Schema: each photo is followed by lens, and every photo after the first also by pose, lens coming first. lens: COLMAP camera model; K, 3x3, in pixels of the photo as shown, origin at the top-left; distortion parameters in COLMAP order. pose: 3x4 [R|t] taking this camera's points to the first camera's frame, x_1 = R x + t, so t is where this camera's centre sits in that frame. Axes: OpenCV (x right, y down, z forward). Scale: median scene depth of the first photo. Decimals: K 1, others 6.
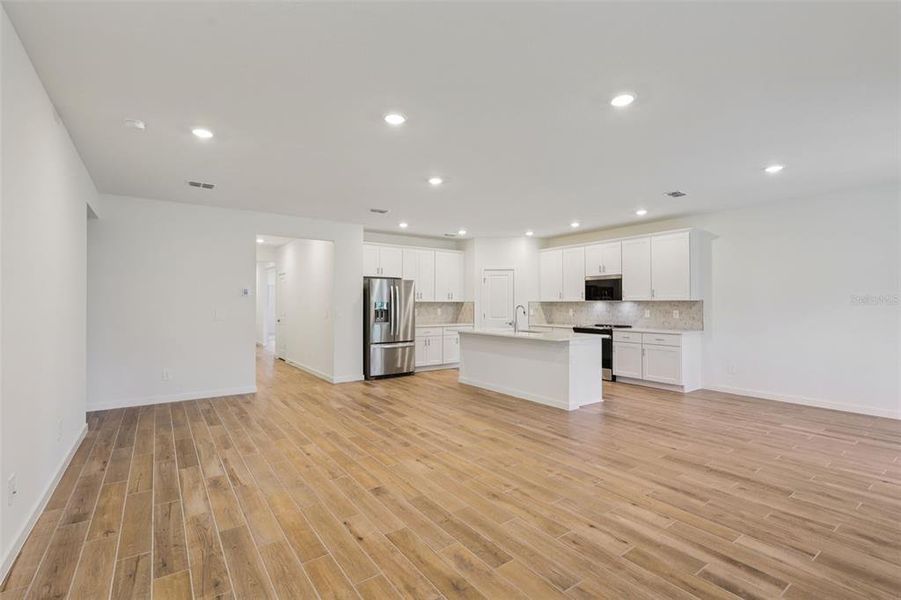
lens RADIAL K [[413.3, 0, 450.5], [0, 413.3, 300.0], [0, 0, 1]] dist [0.000883, 0.000007]
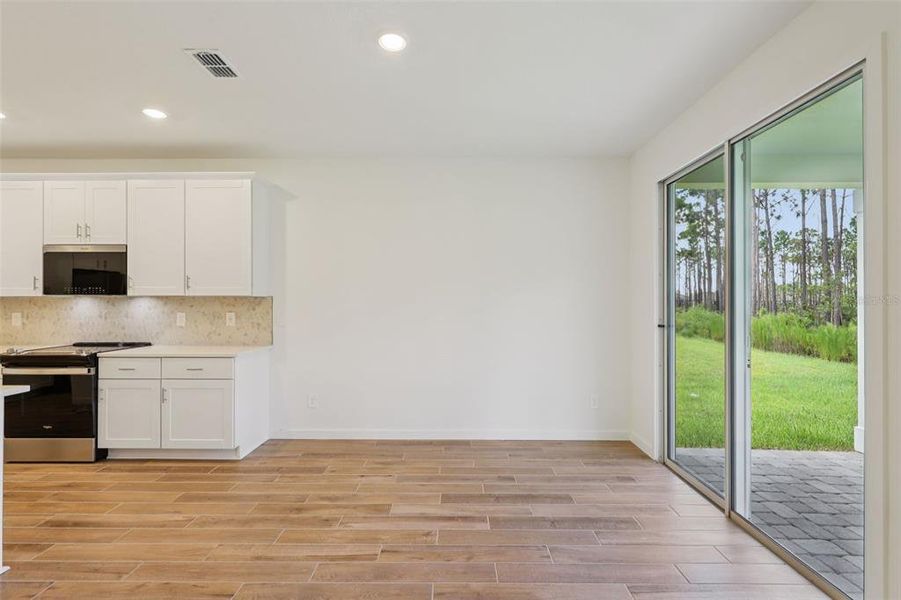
lens RADIAL K [[413.3, 0, 450.5], [0, 413.3, 300.0], [0, 0, 1]] dist [0.000883, 0.000007]
pose [[0.592172, 0.004881, 0.805797, 0.263599], [-0.007932, 0.999969, -0.000228, 0.004482], [-0.805772, -0.006257, 0.592192, 0.409348]]
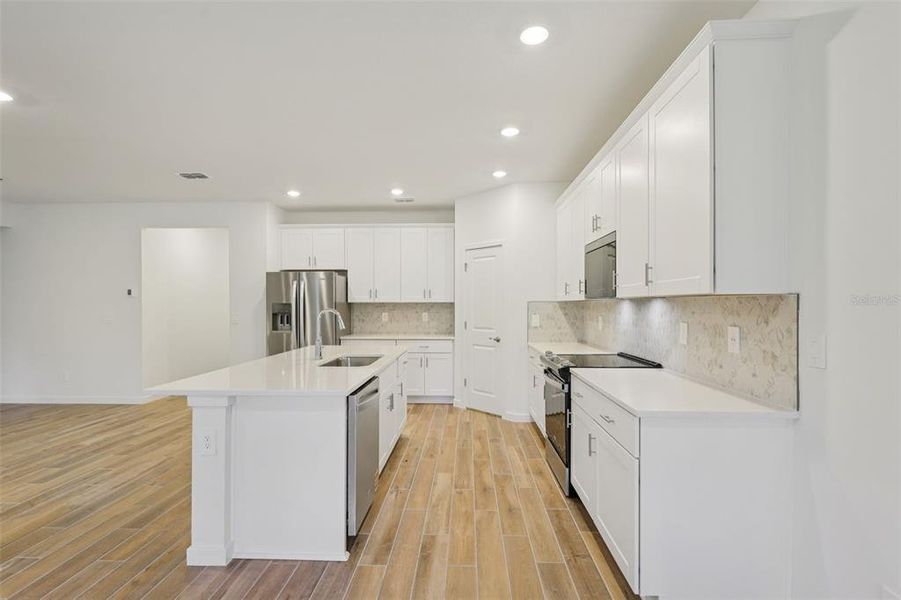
lens RADIAL K [[429.7, 0, 450.5], [0, 429.7, 300.0], [0, 0, 1]] dist [0.002203, 0.000421]
pose [[0.790340, -0.006737, -0.612632, 0.595261], [0.005500, 0.999977, -0.003901, 0.004951], [0.612644, -0.000287, 0.790359, 0.642266]]
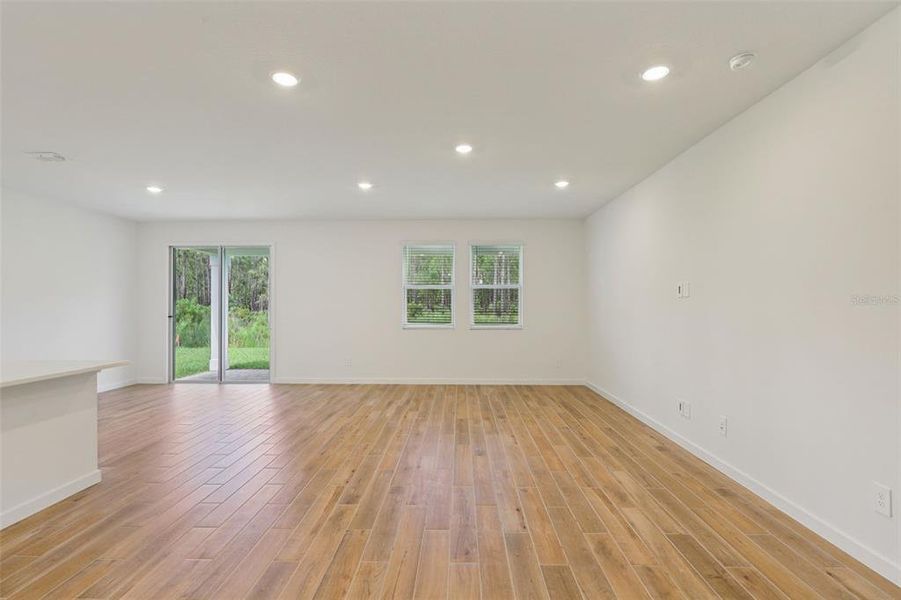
lens RADIAL K [[413.3, 0, 450.5], [0, 413.3, 300.0], [0, 0, 1]] dist [0.000883, 0.000007]
pose [[-0.800705, 0.007945, 0.599007, -0.383963], [-0.004638, 0.999800, -0.019461, 0.008944], [-0.599041, -0.018361, -0.800508, 0.927375]]
